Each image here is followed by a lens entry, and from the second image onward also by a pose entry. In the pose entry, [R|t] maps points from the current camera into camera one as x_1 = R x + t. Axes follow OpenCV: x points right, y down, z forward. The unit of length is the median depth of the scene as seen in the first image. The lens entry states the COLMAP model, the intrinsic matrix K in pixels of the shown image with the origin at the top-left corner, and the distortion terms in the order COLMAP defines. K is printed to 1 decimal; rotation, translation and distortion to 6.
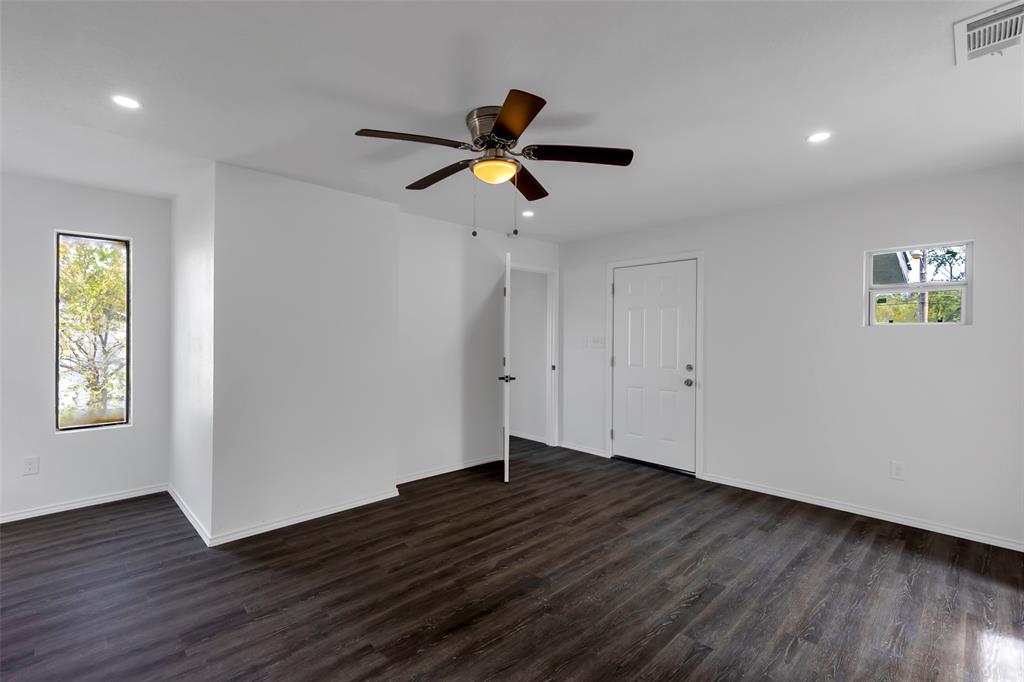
lens RADIAL K [[466.5, 0, 508.0], [0, 466.5, 339.3], [0, 0, 1]] dist [0.008690, -0.001985]
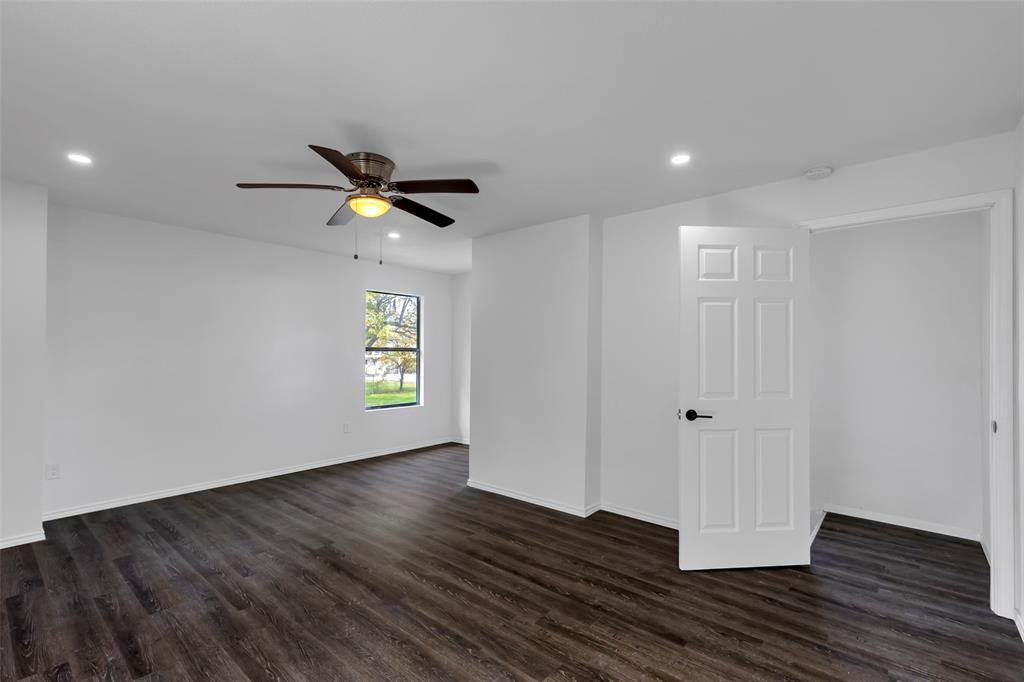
lens RADIAL K [[466.5, 0, 511.6], [0, 466.5, 343.1], [0, 0, 1]] dist [0.008690, -0.001985]
pose [[0.086119, -0.021454, -0.996054, 0.842611], [-0.015384, 0.999620, -0.022861, 0.003830], [0.996166, 0.017292, 0.085757, 0.910266]]
